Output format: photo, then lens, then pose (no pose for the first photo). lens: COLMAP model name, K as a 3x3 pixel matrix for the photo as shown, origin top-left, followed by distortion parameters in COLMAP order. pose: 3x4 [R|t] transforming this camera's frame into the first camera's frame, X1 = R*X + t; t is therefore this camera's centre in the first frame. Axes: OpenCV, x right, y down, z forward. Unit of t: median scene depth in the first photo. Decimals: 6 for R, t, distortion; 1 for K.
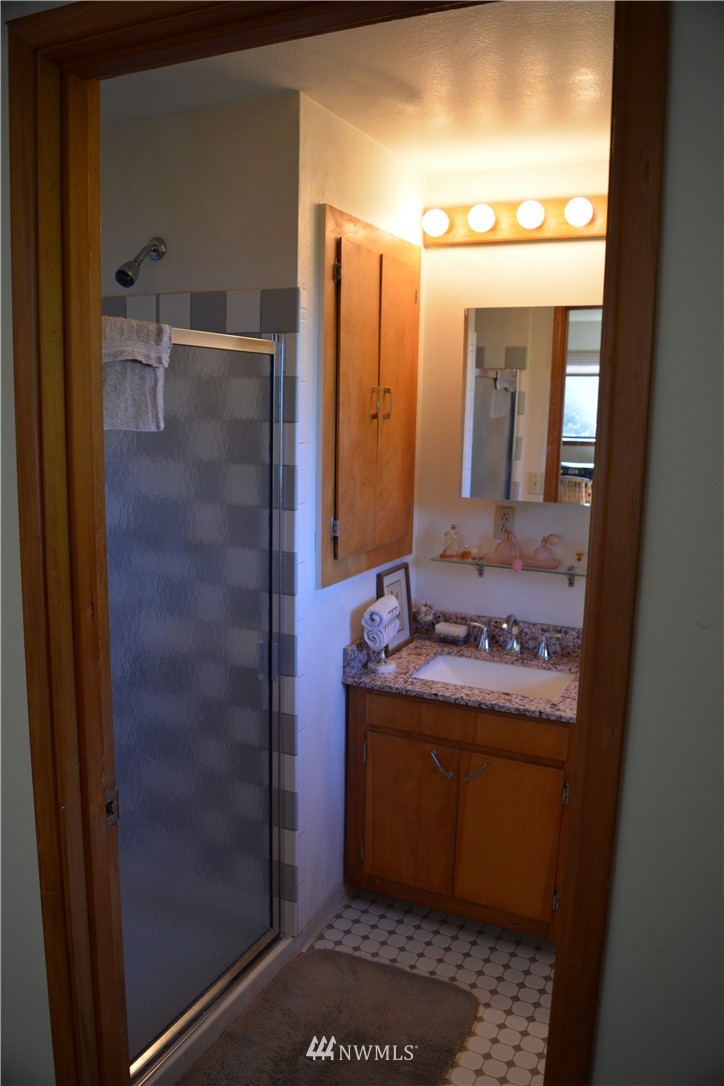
lens RADIAL K [[844.6, 0, 362.0], [0, 844.6, 543.0], [0, 0, 1]] dist [-0.103380, 0.036164]
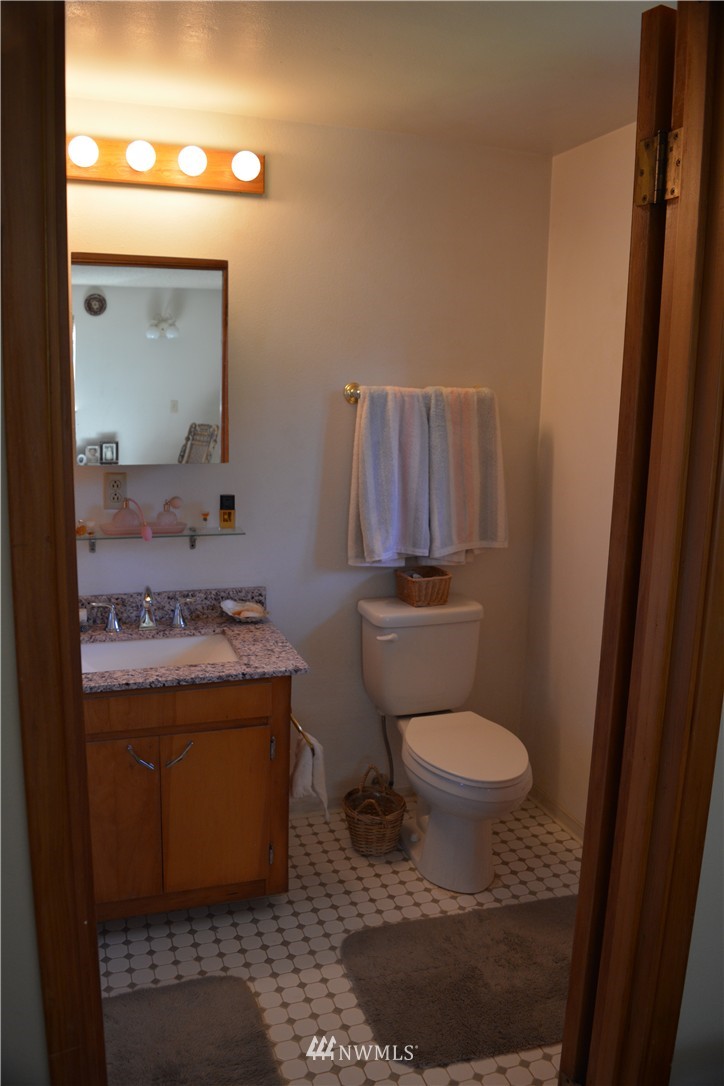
lens RADIAL K [[844.6, 0, 362.0], [0, 844.6, 543.0], [0, 0, 1]] dist [-0.103380, 0.036164]
pose [[0.712848, -0.133217, 0.688550, -0.313516], [0.107241, 0.990953, 0.080700, -0.013842], [-0.693071, 0.016314, 0.720685, 0.169864]]
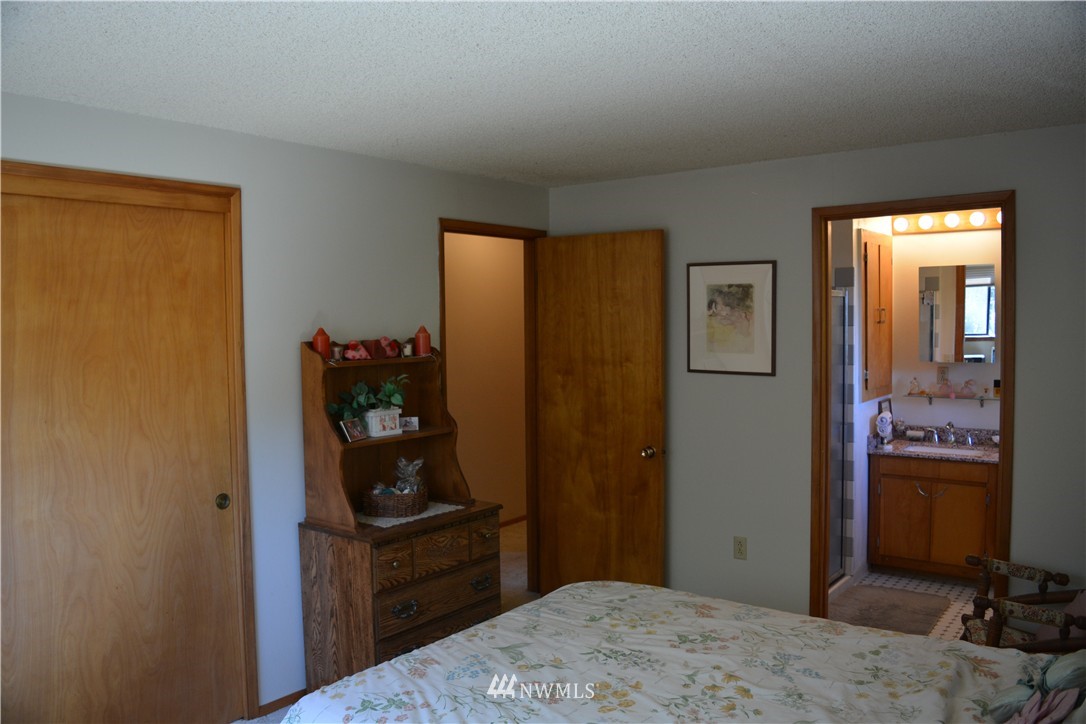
lens RADIAL K [[844.6, 0, 543.0], [0, 844.6, 362.0], [0, 0, 1]] dist [-0.103380, 0.036164]
pose [[0.977859, -0.026048, -0.207637, -0.365102], [0.003000, 0.993866, -0.110549, 0.167189], [0.209243, 0.107478, 0.971939, -1.126328]]
